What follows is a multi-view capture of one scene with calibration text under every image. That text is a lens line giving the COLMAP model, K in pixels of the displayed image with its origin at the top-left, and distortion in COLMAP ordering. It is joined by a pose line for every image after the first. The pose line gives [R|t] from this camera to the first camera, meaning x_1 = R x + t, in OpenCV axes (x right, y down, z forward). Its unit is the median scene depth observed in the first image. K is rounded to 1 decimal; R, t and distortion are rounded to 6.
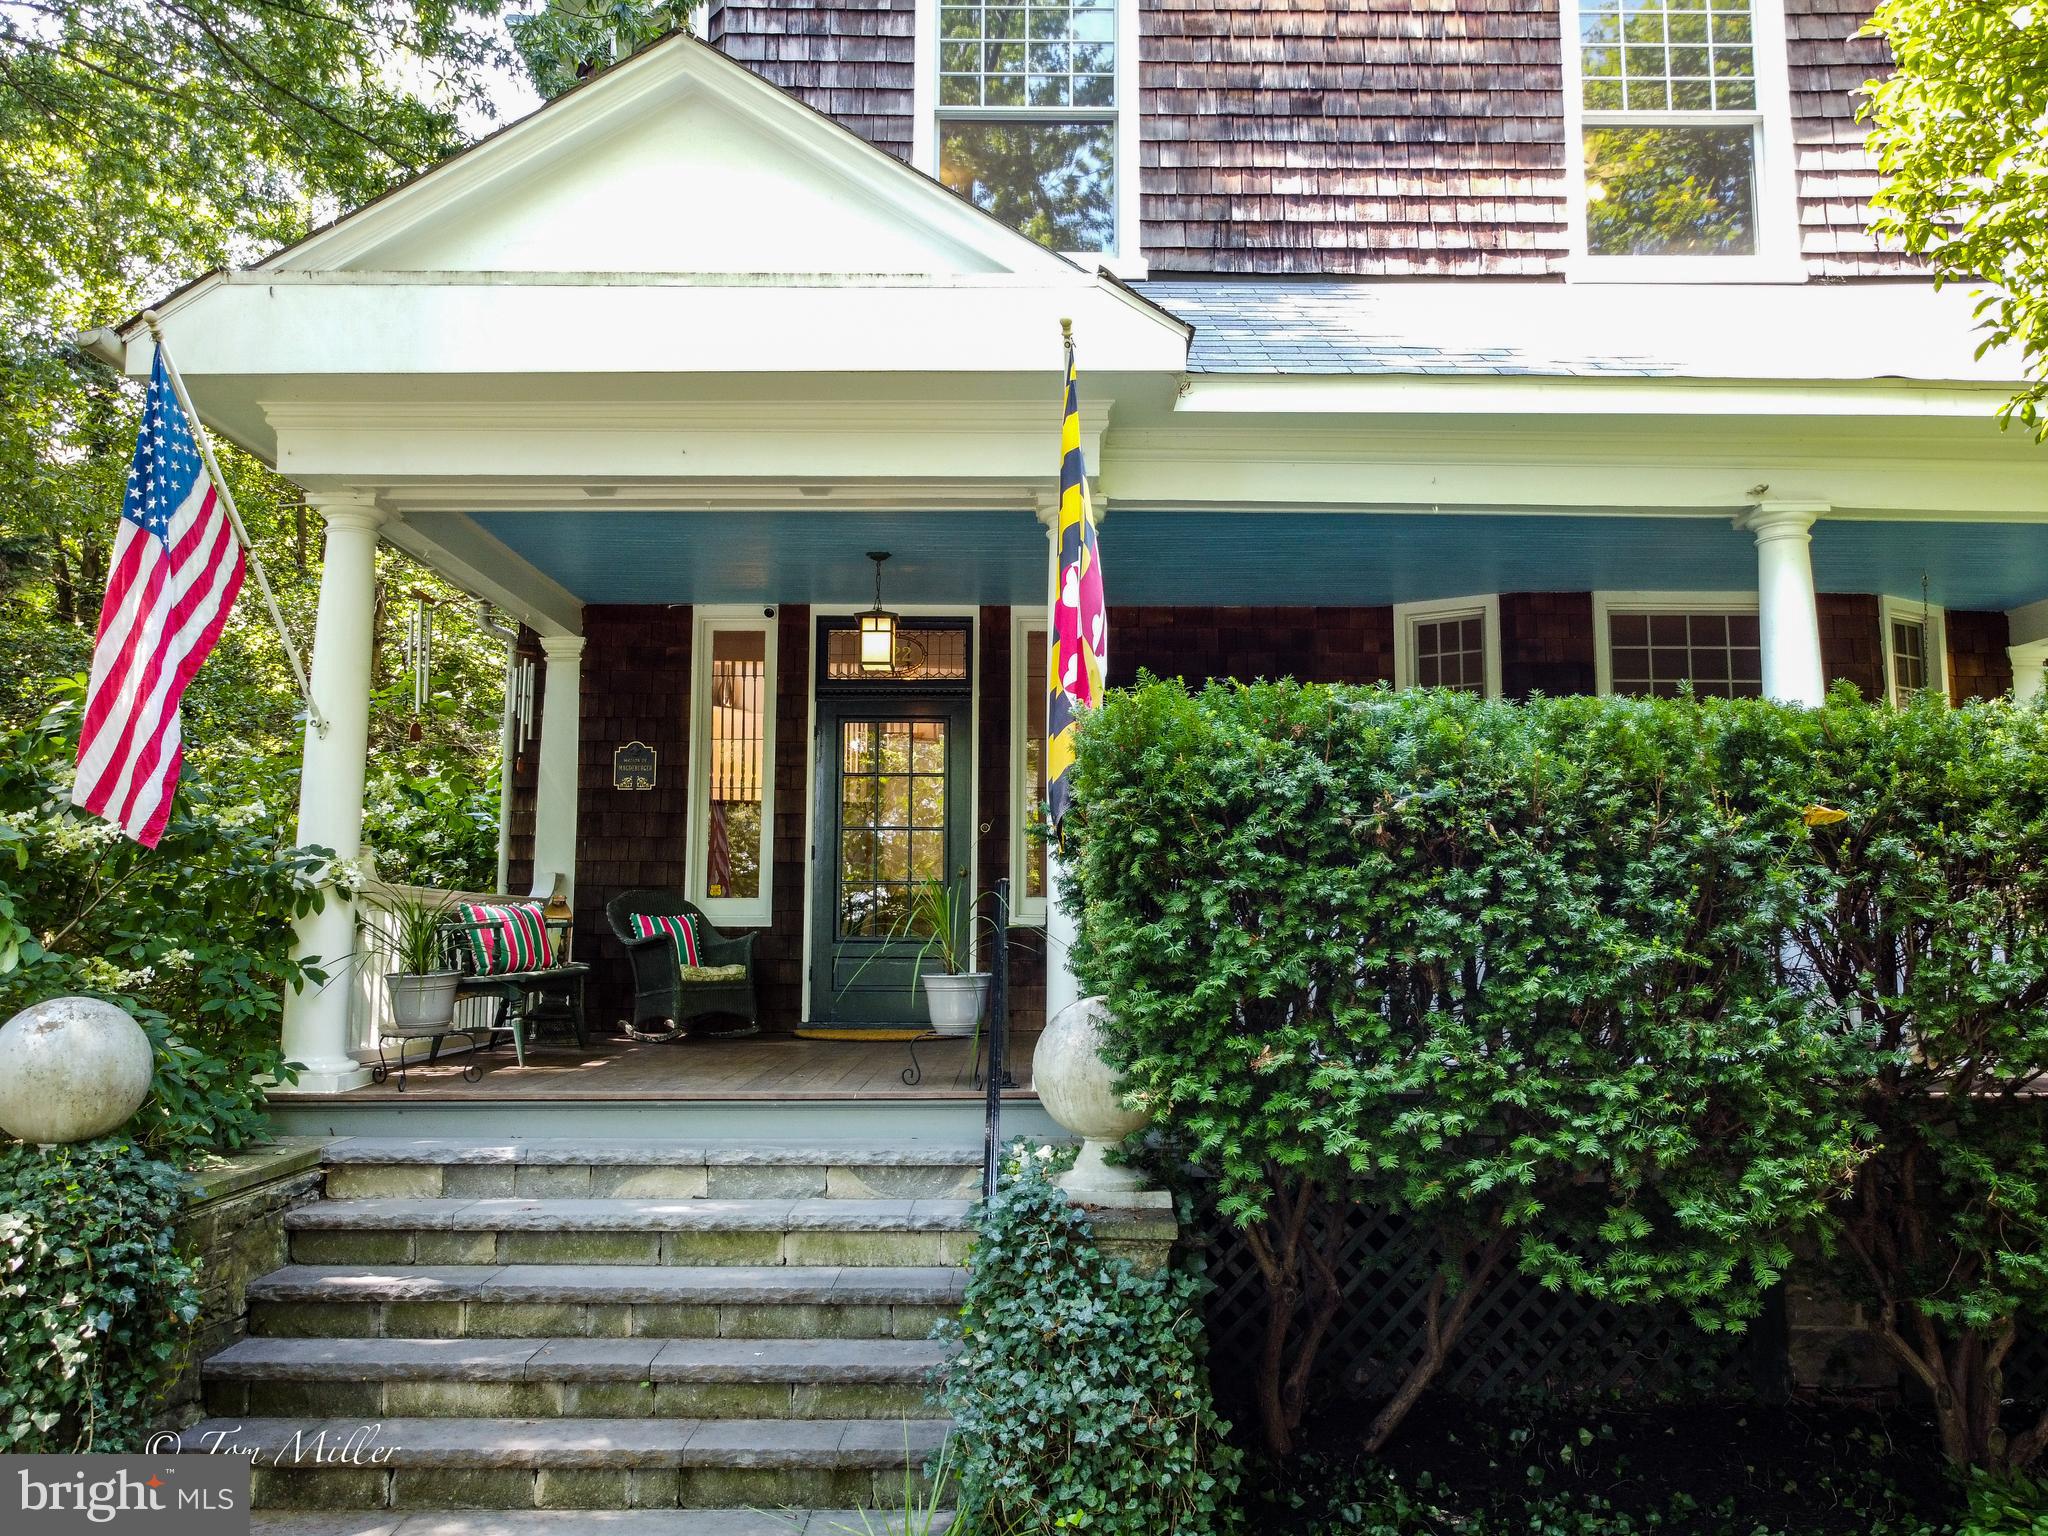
lens RADIAL K [[1584.1, 0, 1023.6], [0, 1584.1, 841.1], [0, 0, 1]] dist [-0.008121, 0.009811]
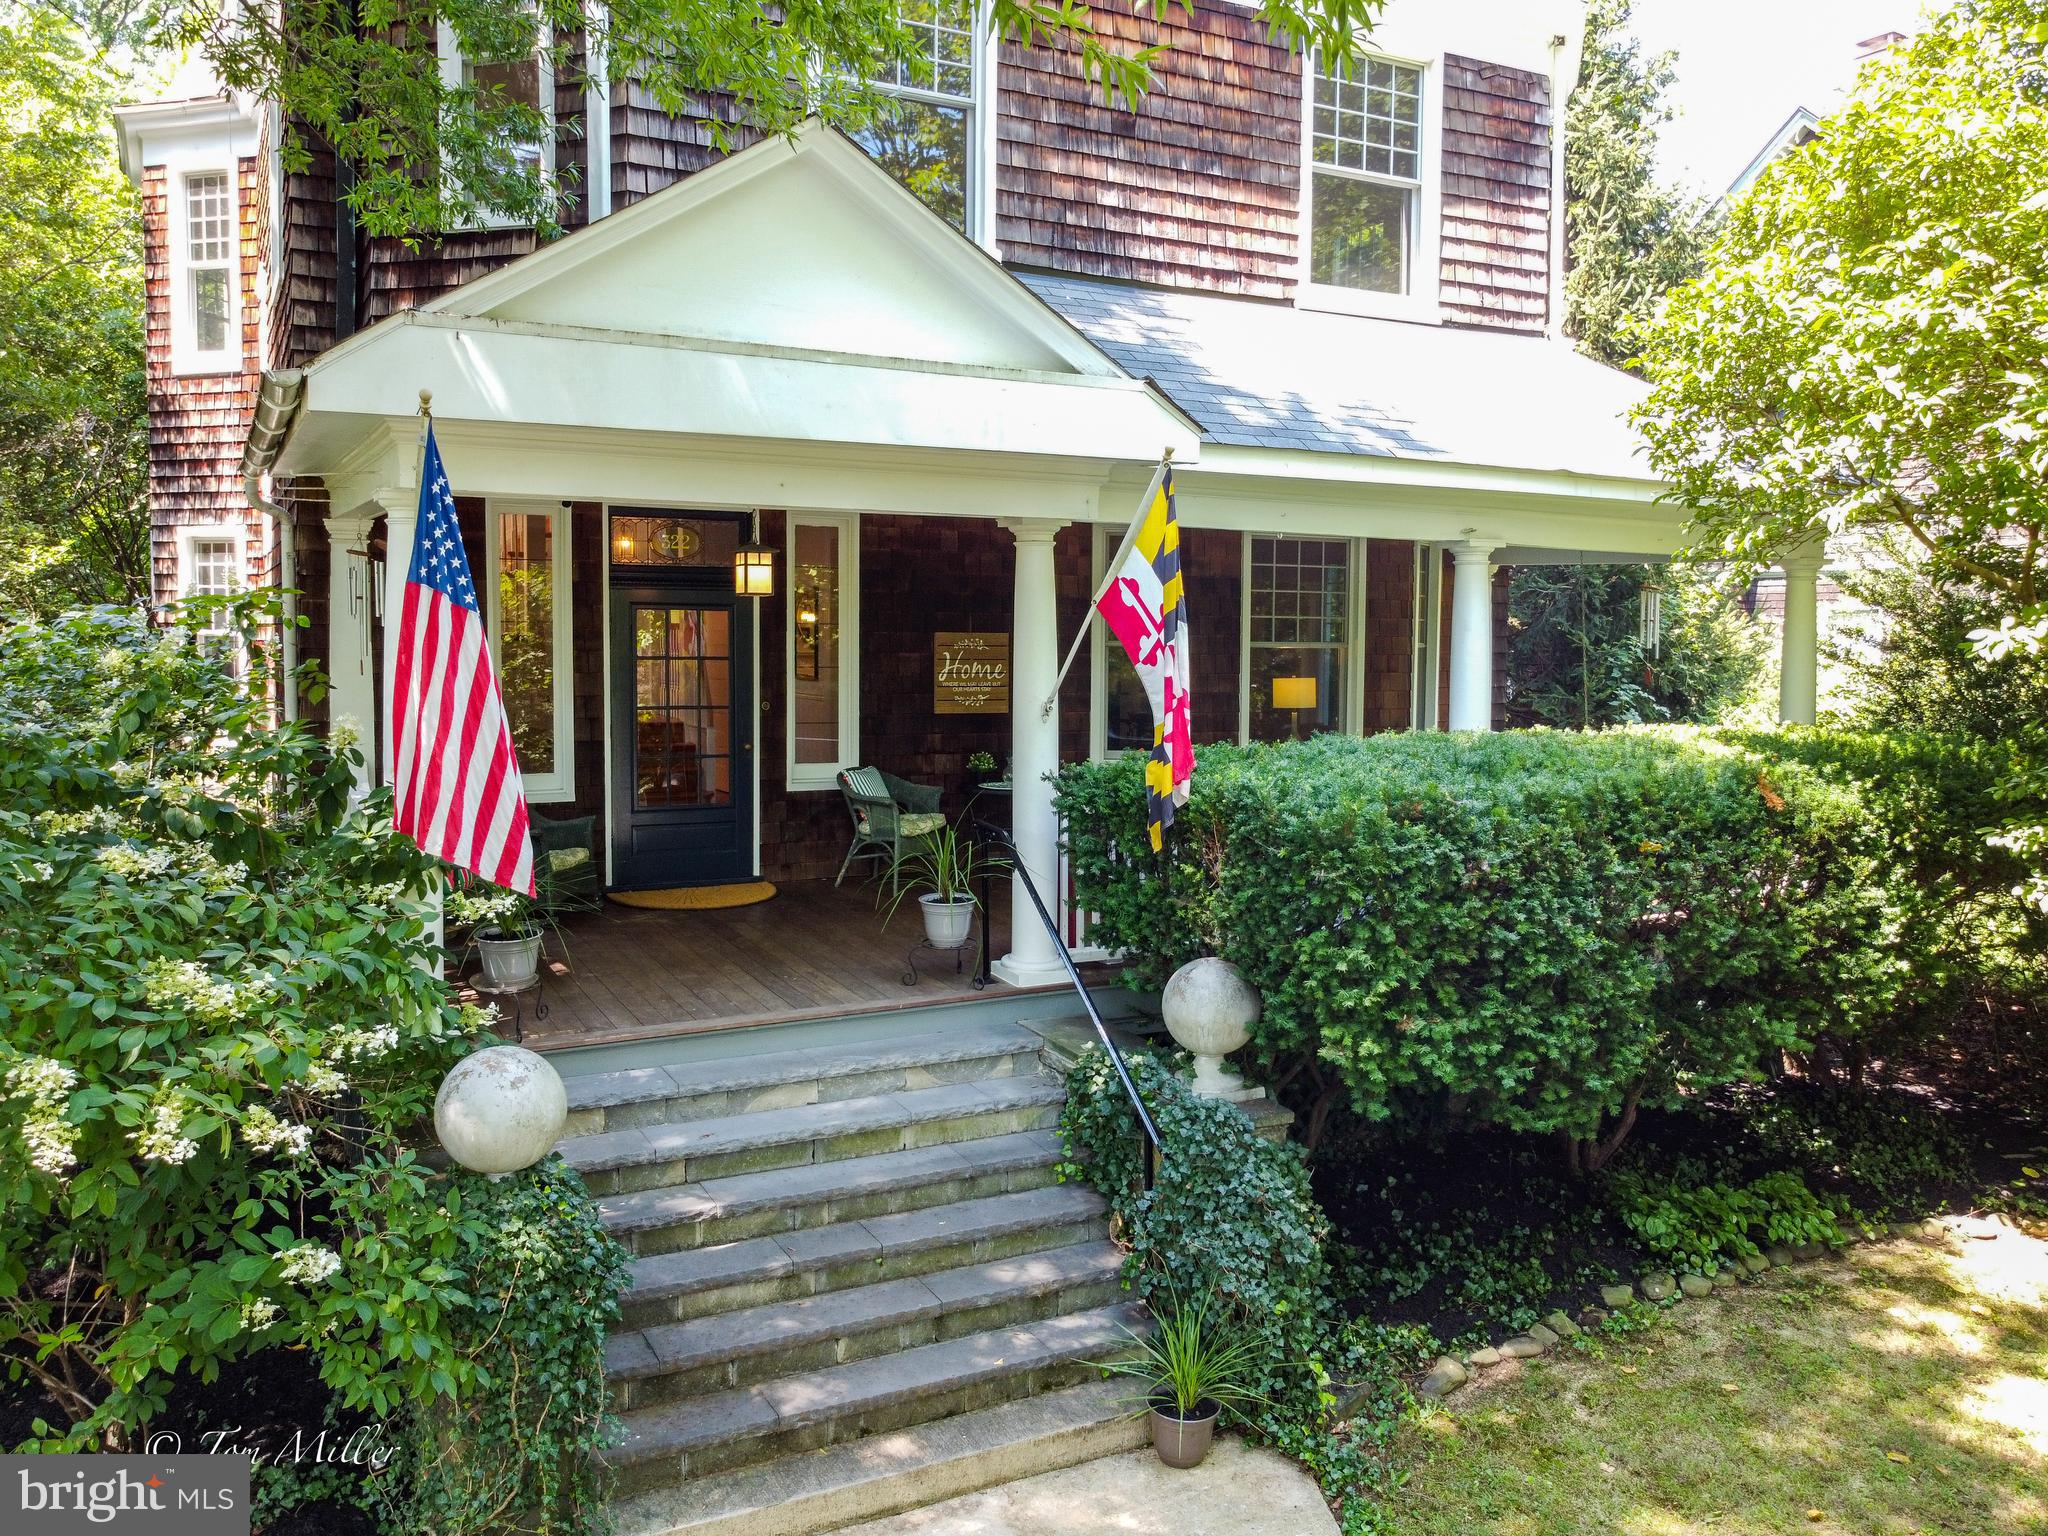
lens RADIAL K [[1584.1, 0, 1023.6], [0, 1584.1, 841.1], [0, 0, 1]] dist [-0.008121, 0.009811]
pose [[0.888708, -0.057712, 0.454826, -0.458781], [-0.038113, 0.979312, 0.198735, -0.175538], [-0.456886, -0.193953, 0.868123, -0.096015]]
